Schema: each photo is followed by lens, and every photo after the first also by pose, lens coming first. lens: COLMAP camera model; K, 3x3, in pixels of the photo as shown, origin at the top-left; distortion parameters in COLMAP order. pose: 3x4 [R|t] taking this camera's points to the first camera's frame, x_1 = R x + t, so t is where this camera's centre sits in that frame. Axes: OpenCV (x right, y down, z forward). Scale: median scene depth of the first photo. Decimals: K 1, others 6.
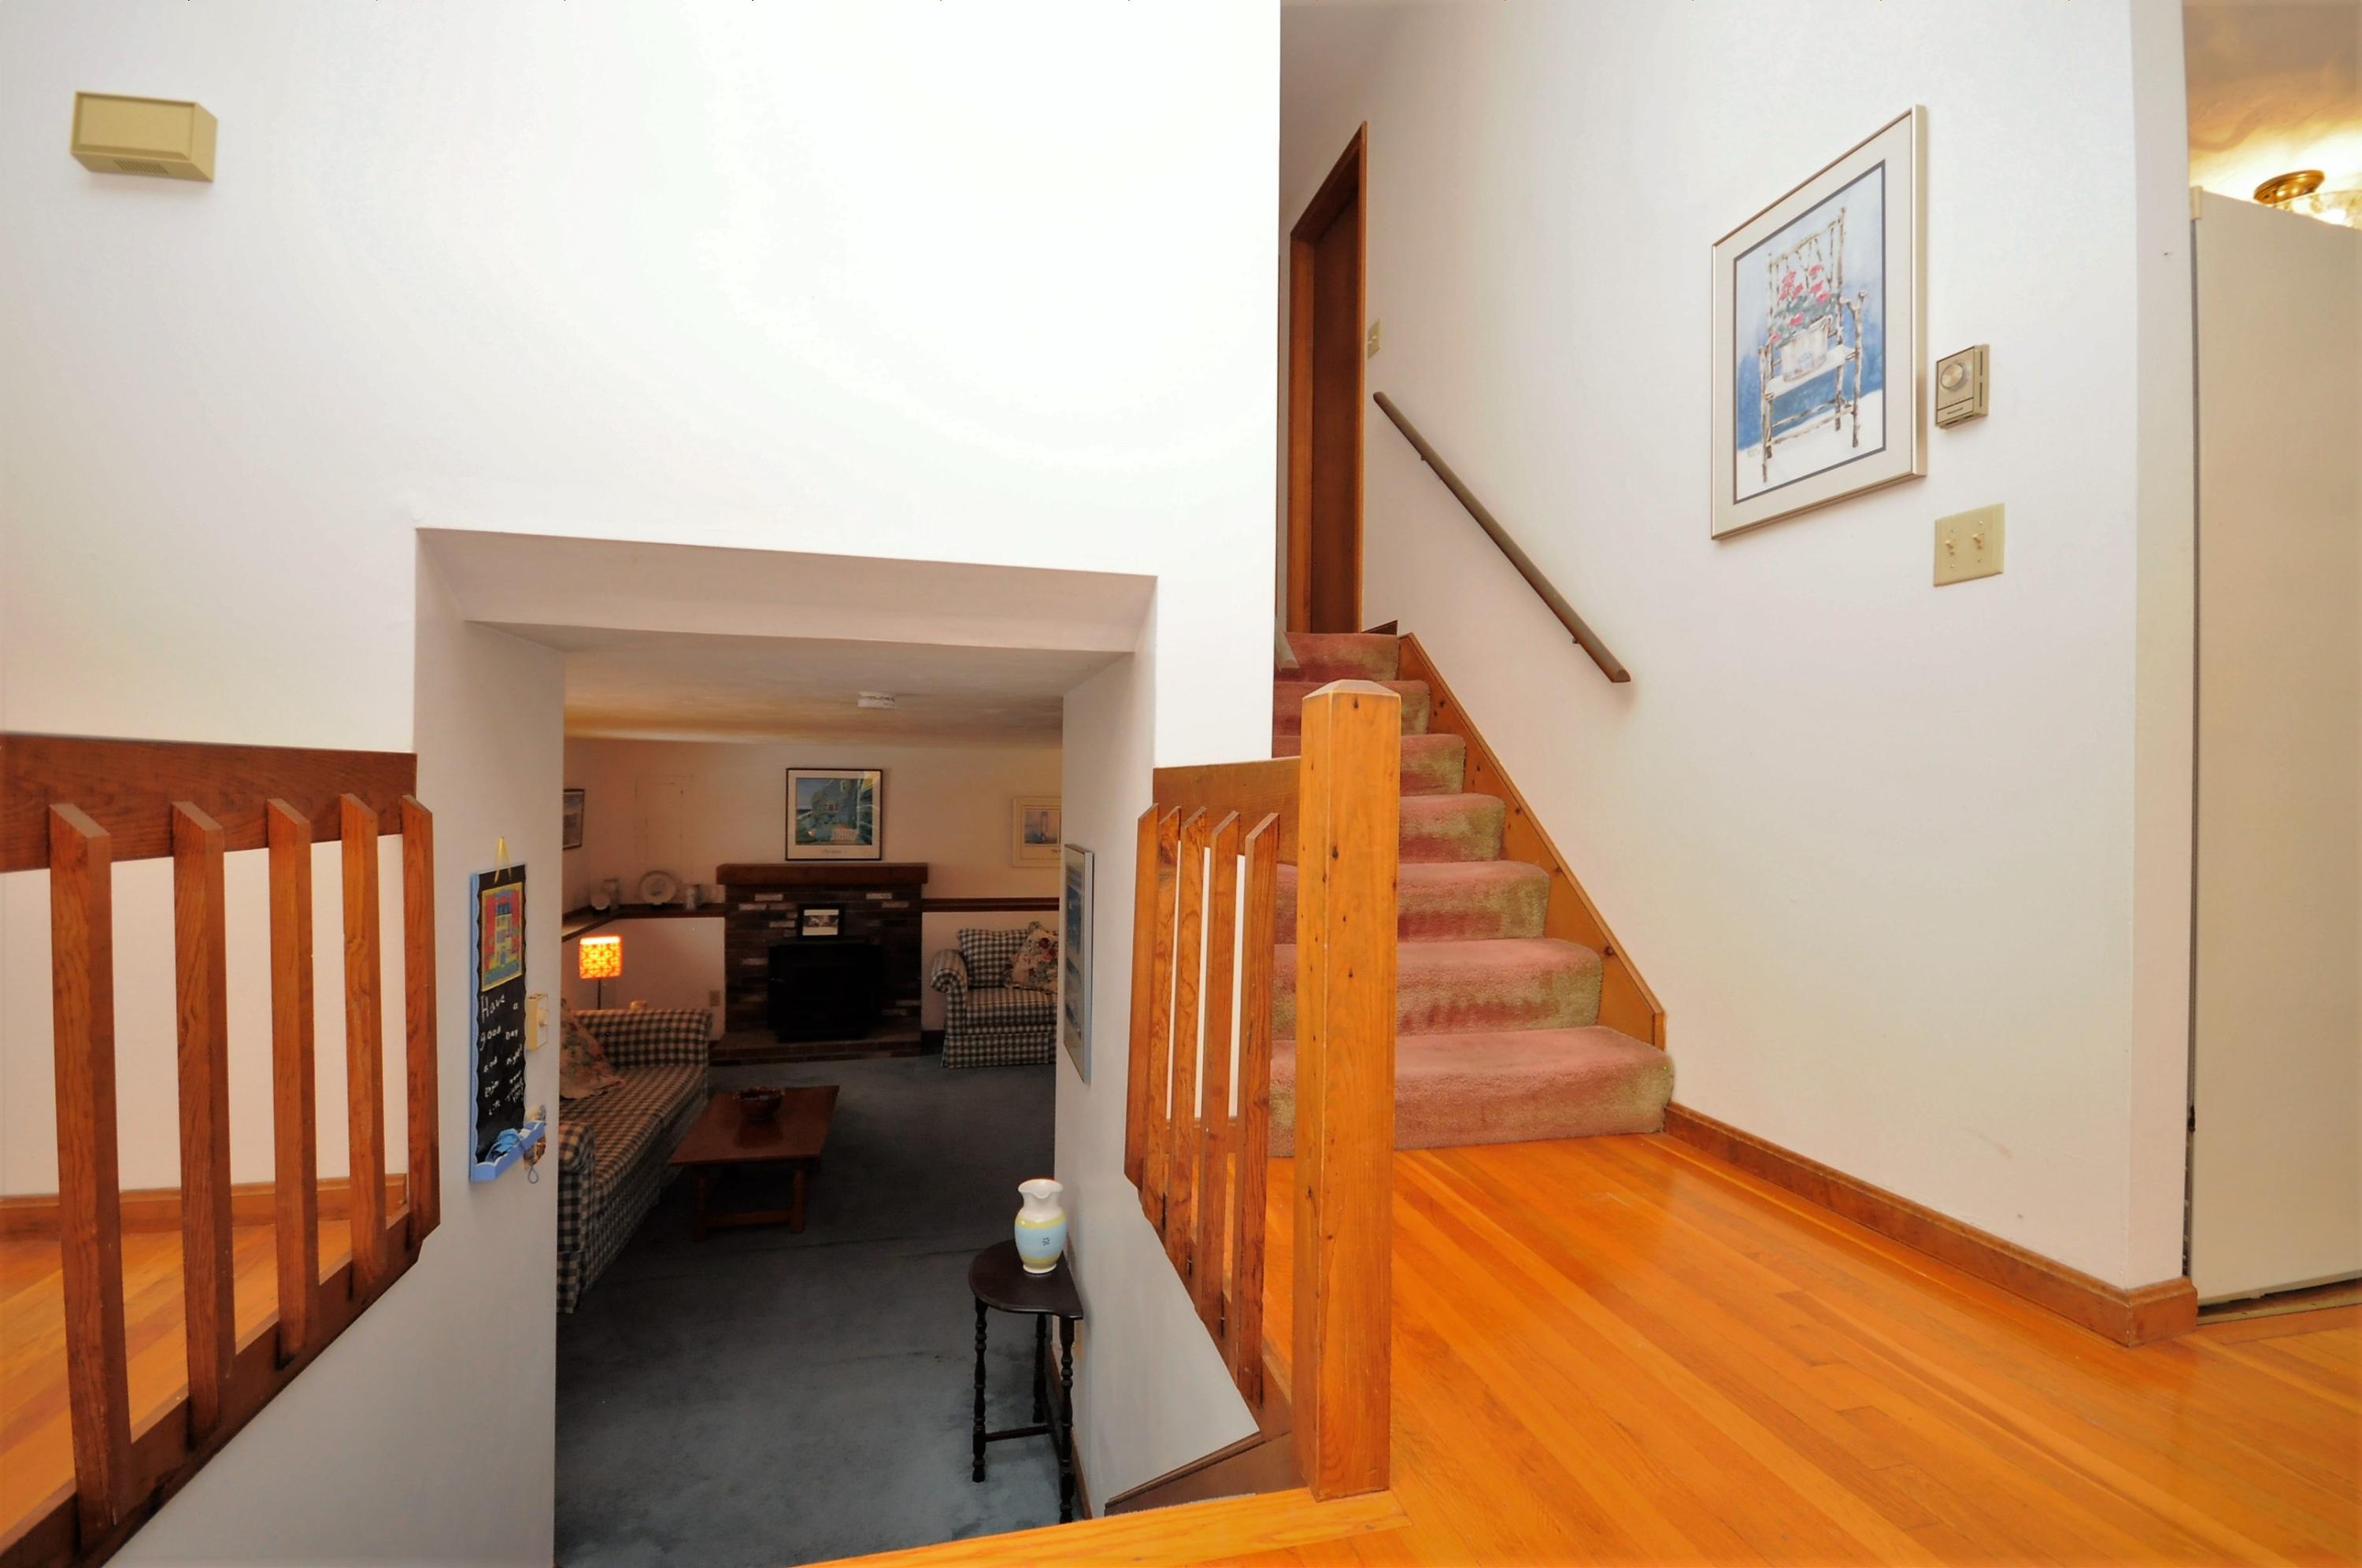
lens RADIAL K [[1032.6, 0, 1171.8], [0, 1032.6, 793.1], [0, 0, 1]] dist [0.008760, -0.011693]
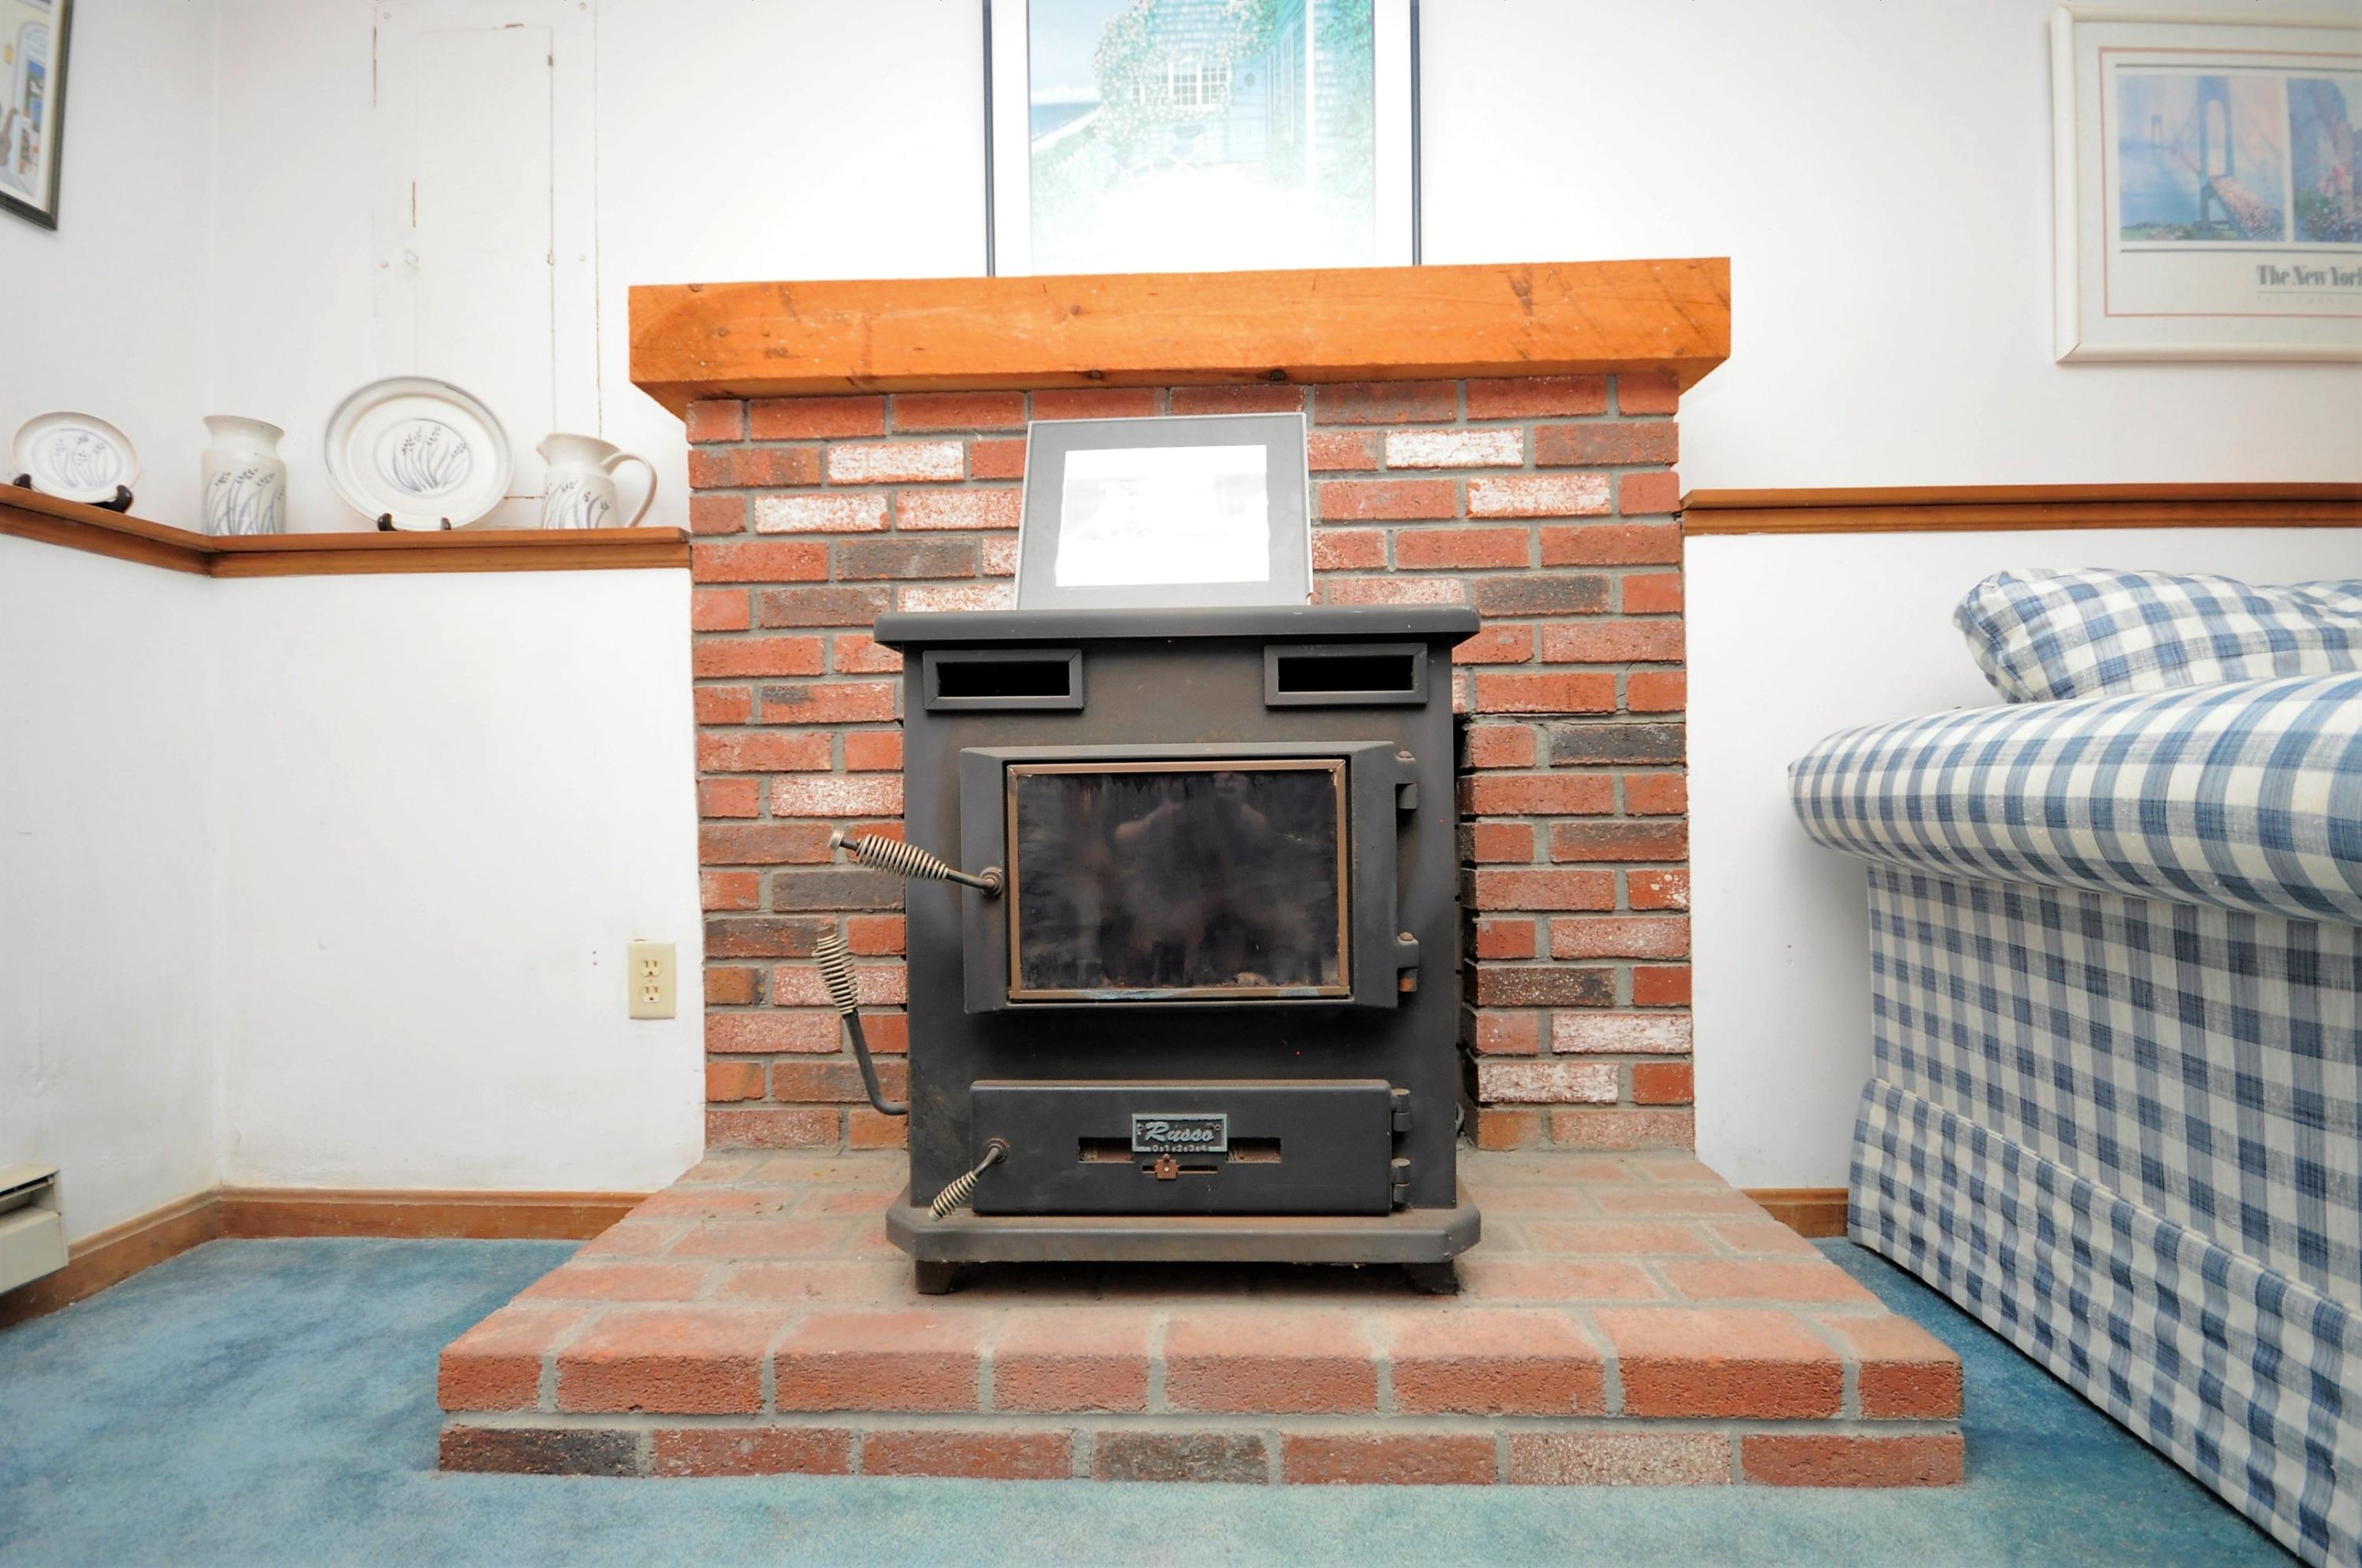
lens RADIAL K [[1032.6, 0, 1178.1], [0, 1032.6, 784.3], [0, 0, 1]] dist [0.008760, -0.011693]
pose [[0.964045, -0.025714, -0.264492, -0.290222], [0.024024, 0.999665, -0.009623, 0.164304], [0.264651, 0.002923, 0.964340, 0.830055]]
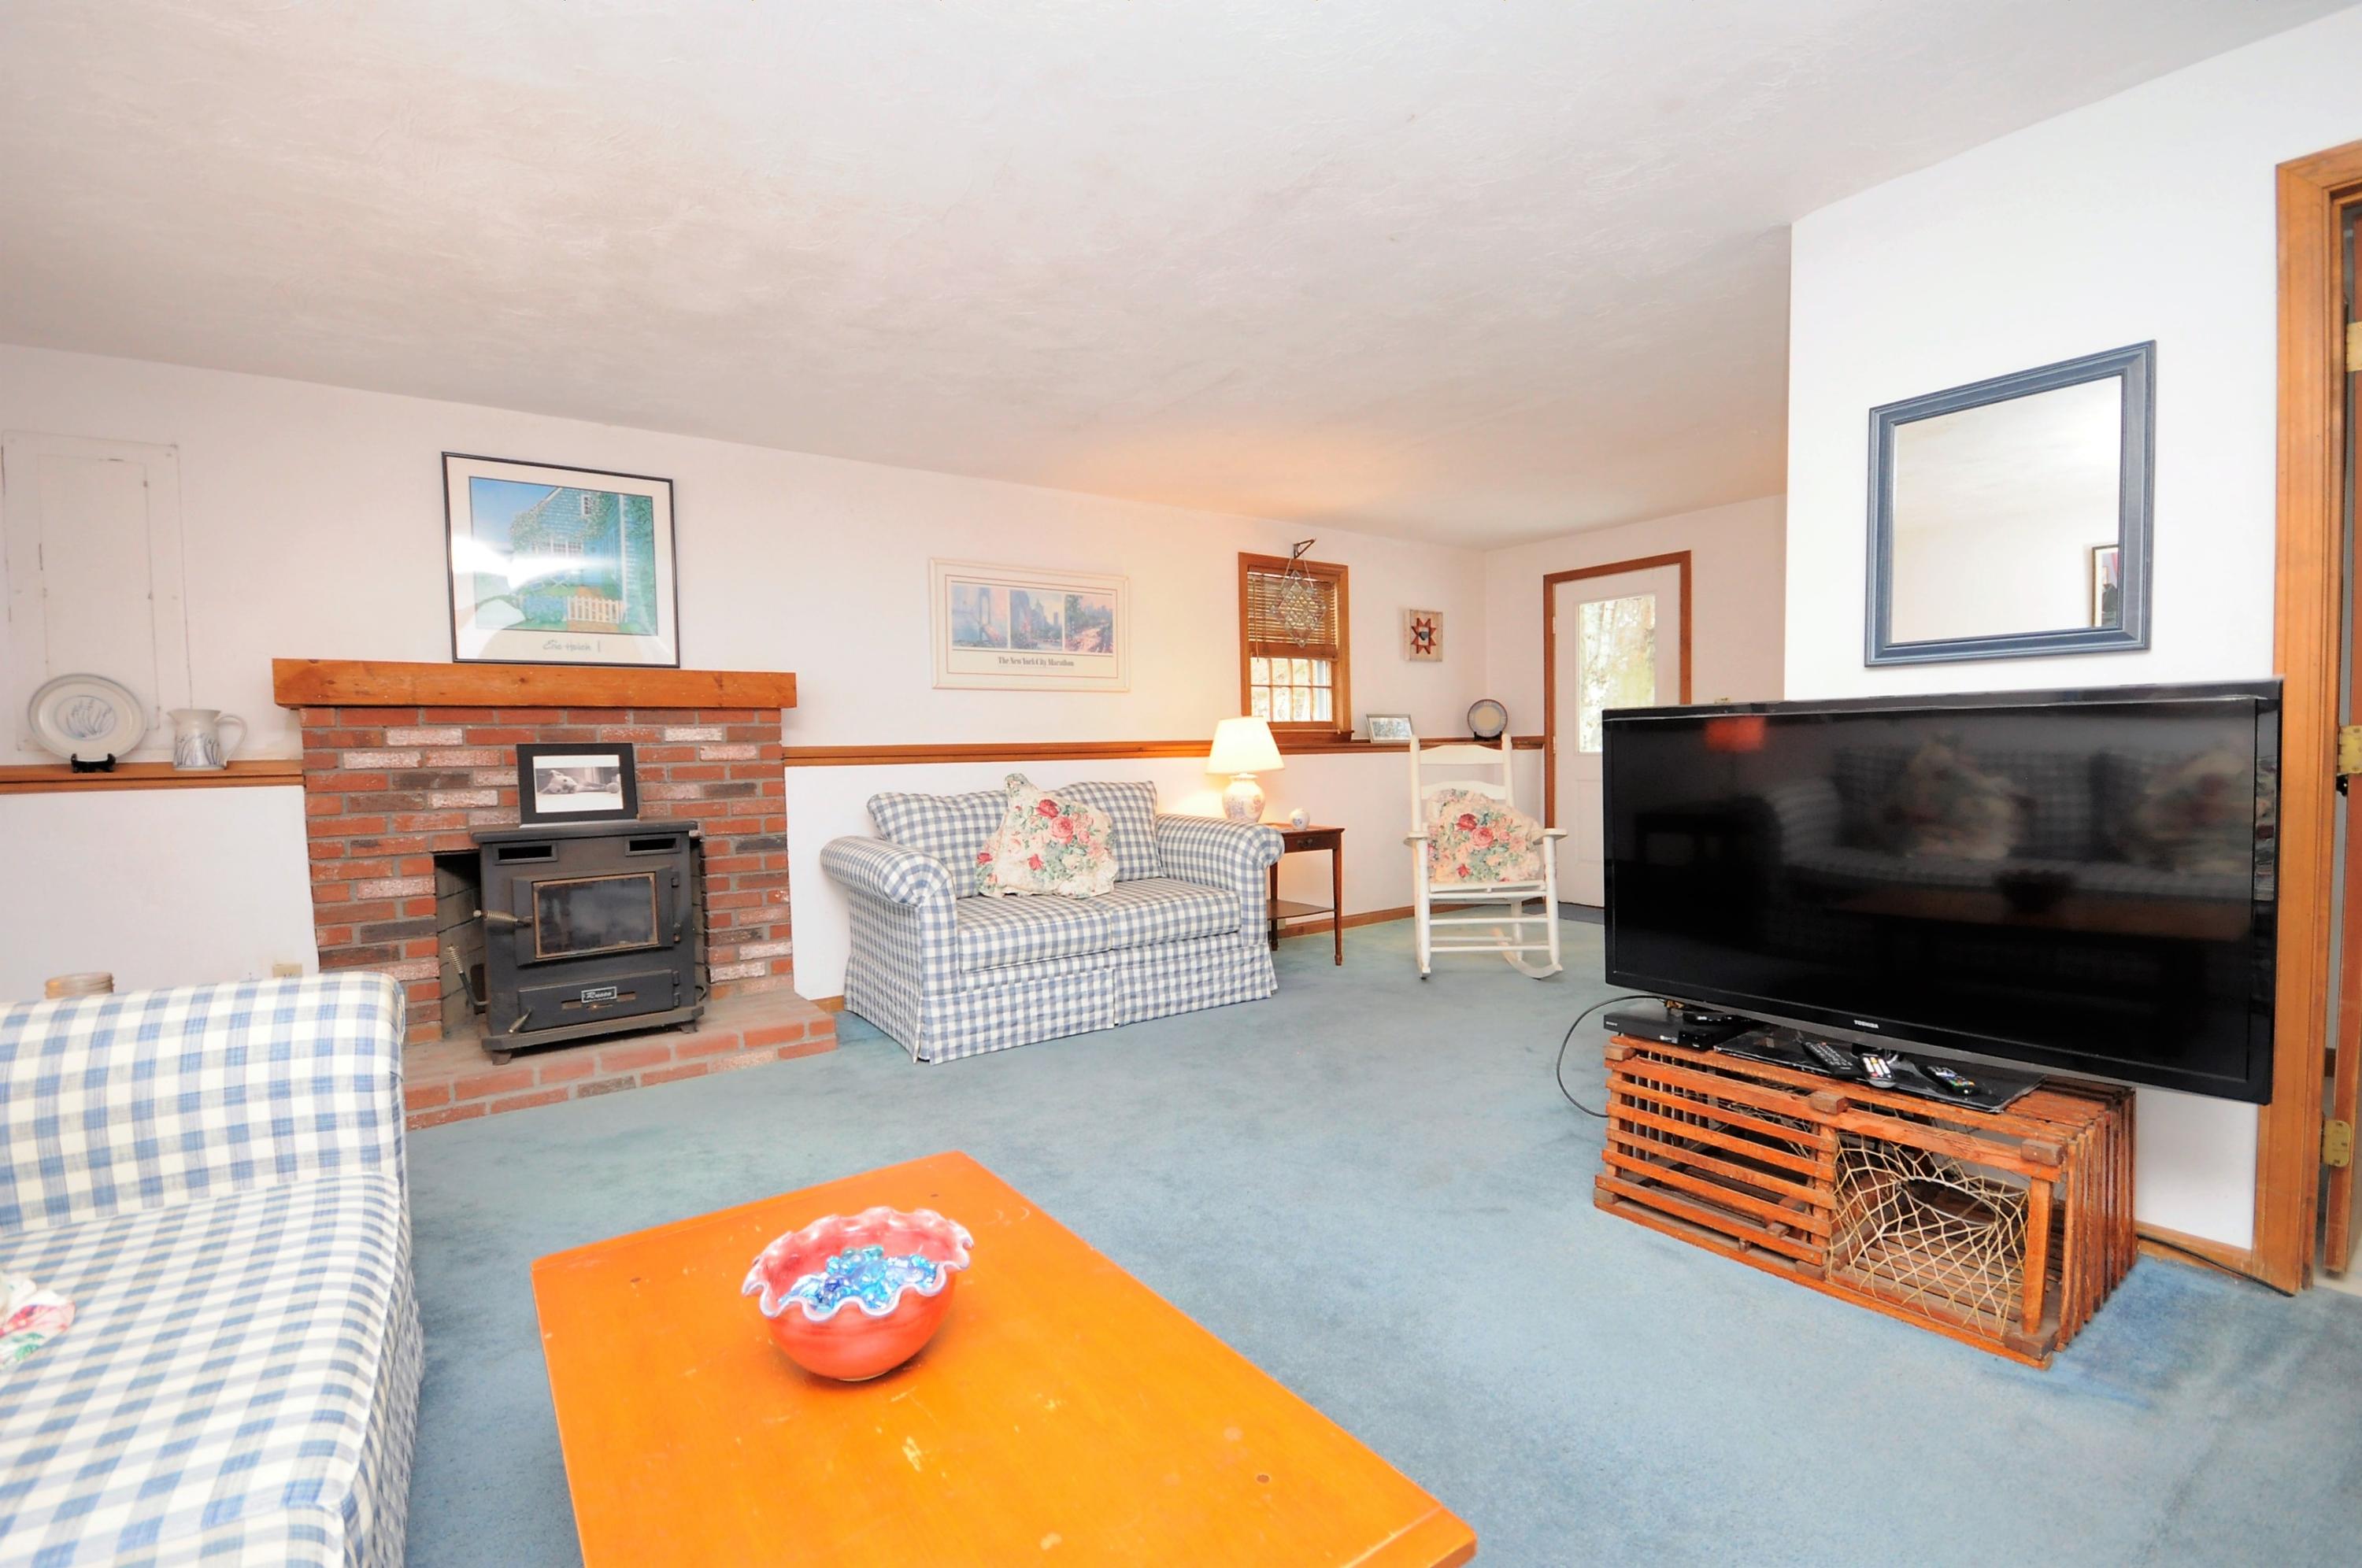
lens RADIAL K [[1032.6, 0, 1173.7], [0, 1032.6, 796.5], [0, 0, 1]] dist [0.008760, -0.011693]
pose [[0.927863, -0.050080, 0.369544, -0.261374], [0.033444, 0.998123, 0.051294, 0.114240], [-0.371420, -0.035235, 0.927796, 0.485628]]
